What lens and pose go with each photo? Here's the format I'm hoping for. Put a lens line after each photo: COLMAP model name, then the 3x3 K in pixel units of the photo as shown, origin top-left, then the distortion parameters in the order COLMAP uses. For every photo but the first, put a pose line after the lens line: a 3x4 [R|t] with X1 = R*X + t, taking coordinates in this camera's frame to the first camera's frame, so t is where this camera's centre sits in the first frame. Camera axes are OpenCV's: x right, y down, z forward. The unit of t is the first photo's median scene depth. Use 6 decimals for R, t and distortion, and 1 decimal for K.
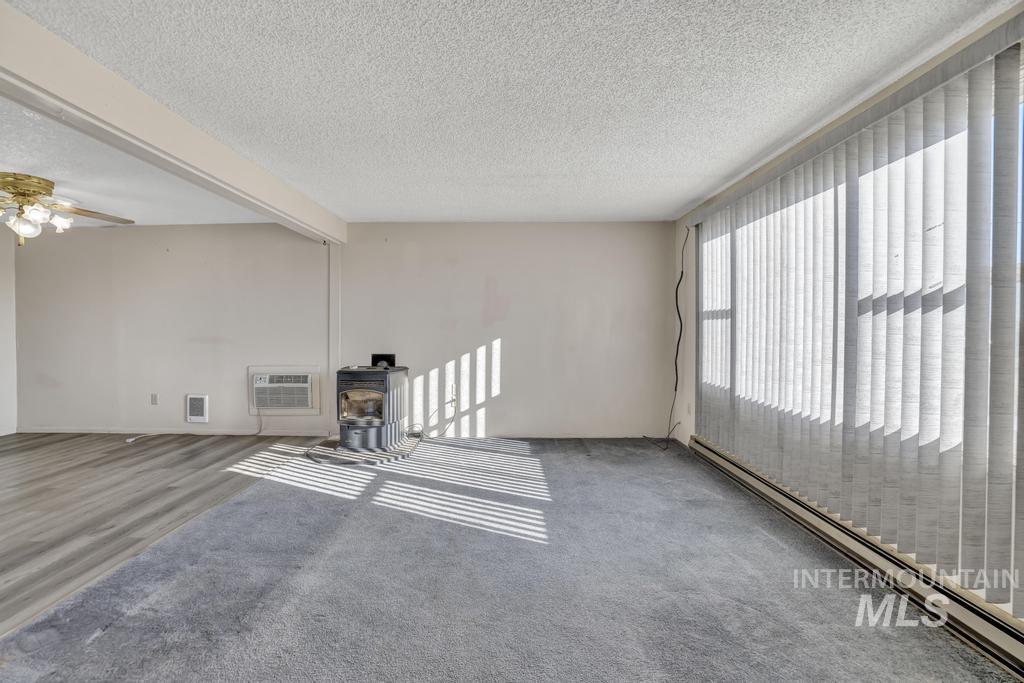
lens RADIAL K [[447.4, 0, 494.6], [0, 447.4, 331.3], [0, 0, 1]] dist [-0.040039, 0.017894]
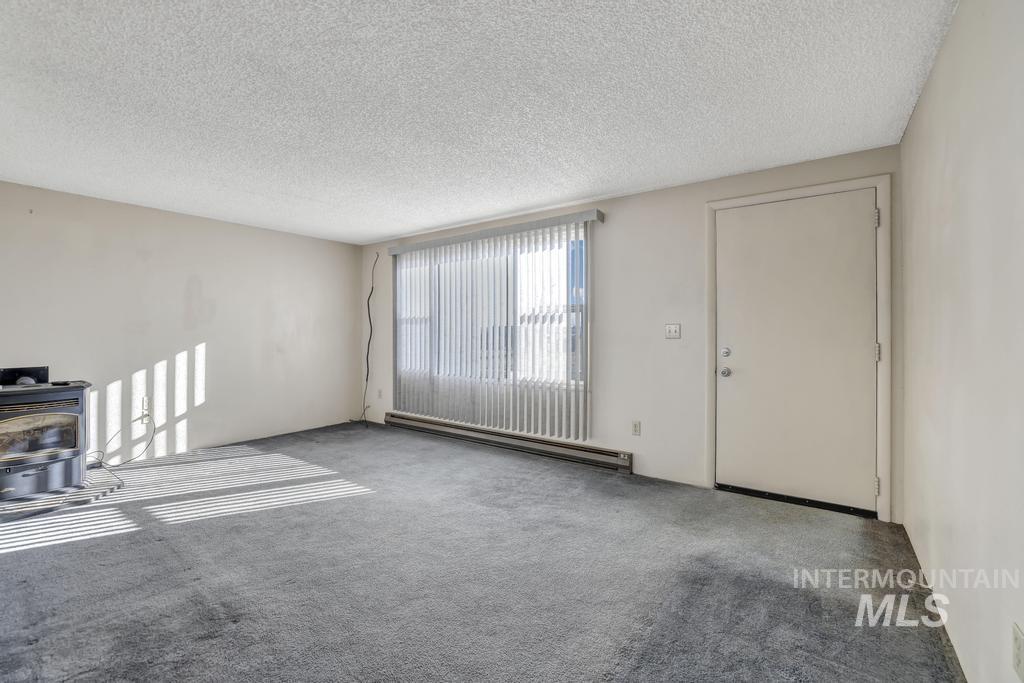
lens RADIAL K [[447.4, 0, 494.6], [0, 447.4, 331.3], [0, 0, 1]] dist [-0.040039, 0.017894]
pose [[0.592800, -0.001842, 0.805348, -0.381155], [0.011285, 0.999918, -0.006019, 0.004112], [-0.805271, 0.012657, 0.592772, -0.044909]]
